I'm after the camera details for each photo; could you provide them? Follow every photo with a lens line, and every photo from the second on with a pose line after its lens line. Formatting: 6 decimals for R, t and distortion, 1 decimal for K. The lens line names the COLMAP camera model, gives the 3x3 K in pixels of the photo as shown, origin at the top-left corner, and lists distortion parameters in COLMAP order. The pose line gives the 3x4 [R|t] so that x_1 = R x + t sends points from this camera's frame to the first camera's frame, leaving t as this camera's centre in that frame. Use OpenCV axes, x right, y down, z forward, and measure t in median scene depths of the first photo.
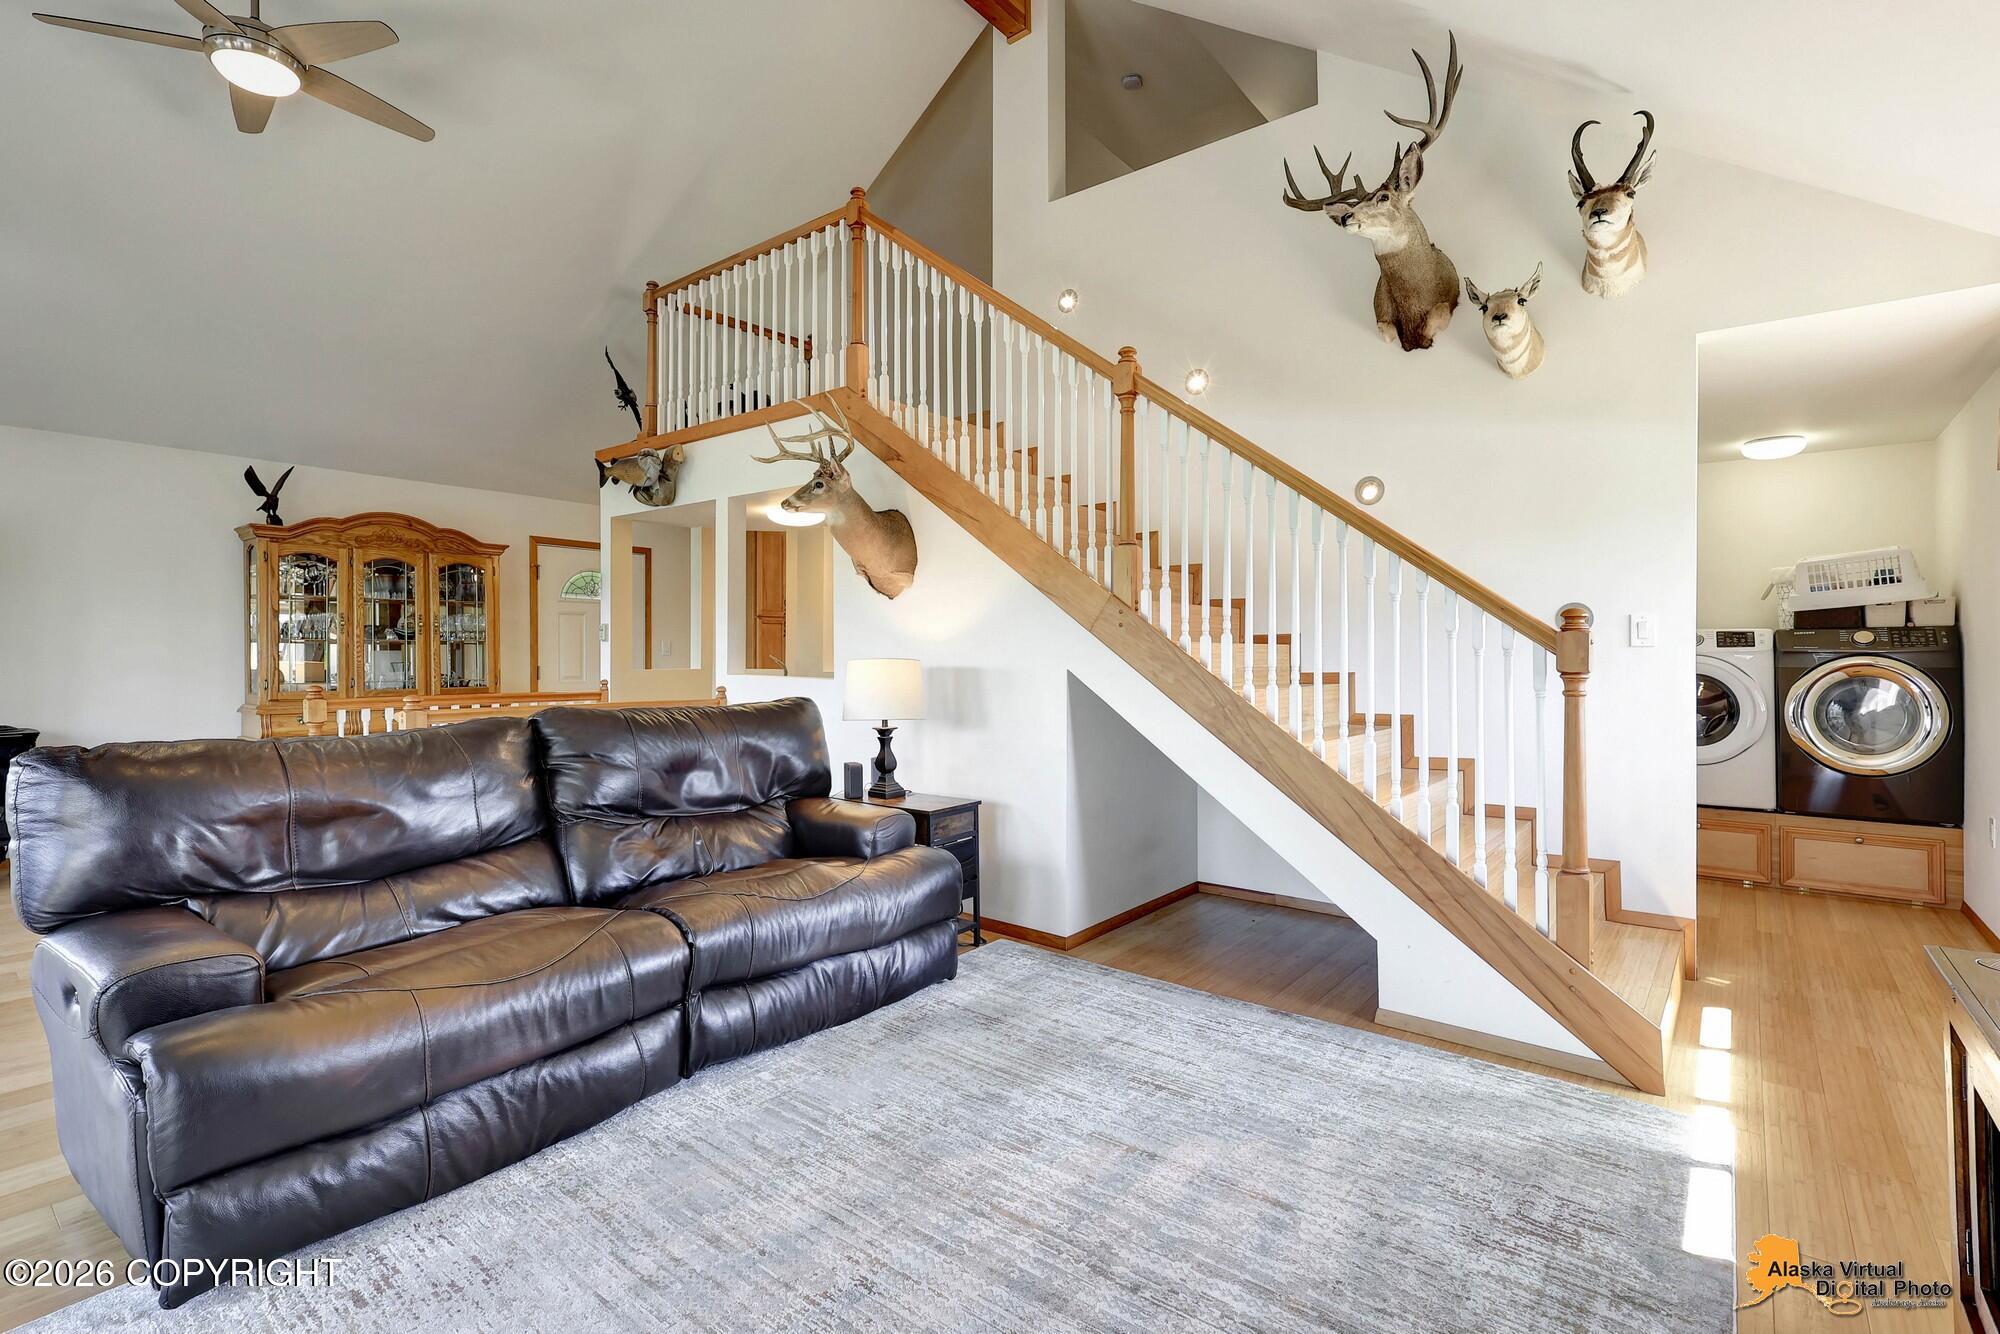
lens RADIAL K [[943.0, 0, 994.7], [0, 943.0, 657.3], [0, 0, 1]] dist [0.000894, 0.000577]
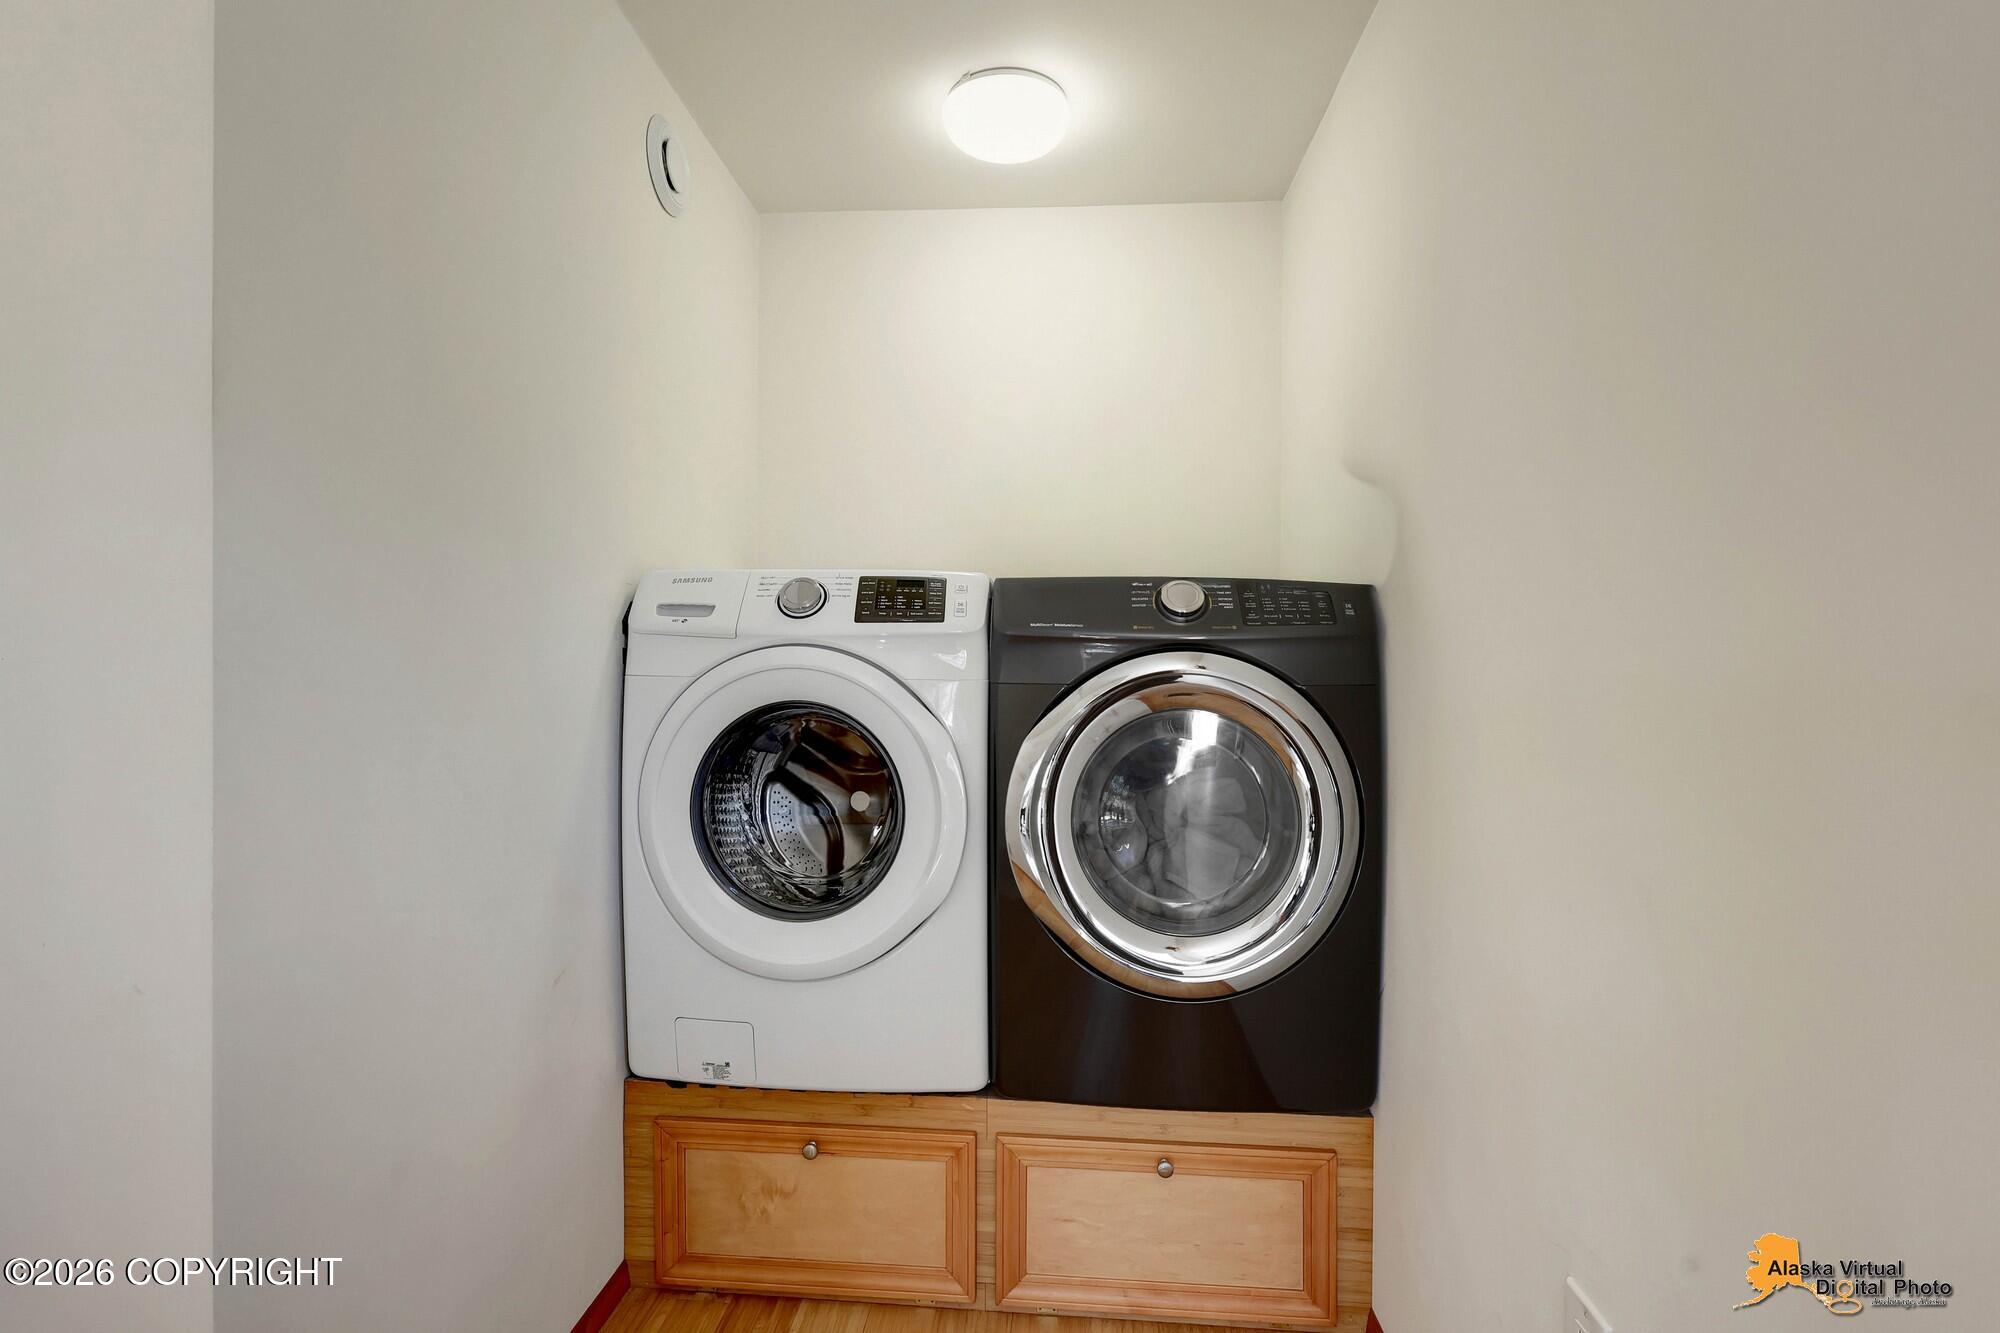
lens RADIAL K [[943.0, 0, 994.7], [0, 943.0, 656.8], [0, 0, 1]] dist [0.000894, 0.000577]
pose [[0.828774, 0.005769, 0.559554, 0.633992], [-0.008657, 0.999959, 0.002512, 0.000136], [-0.559516, -0.006926, 0.828790, 0.710975]]
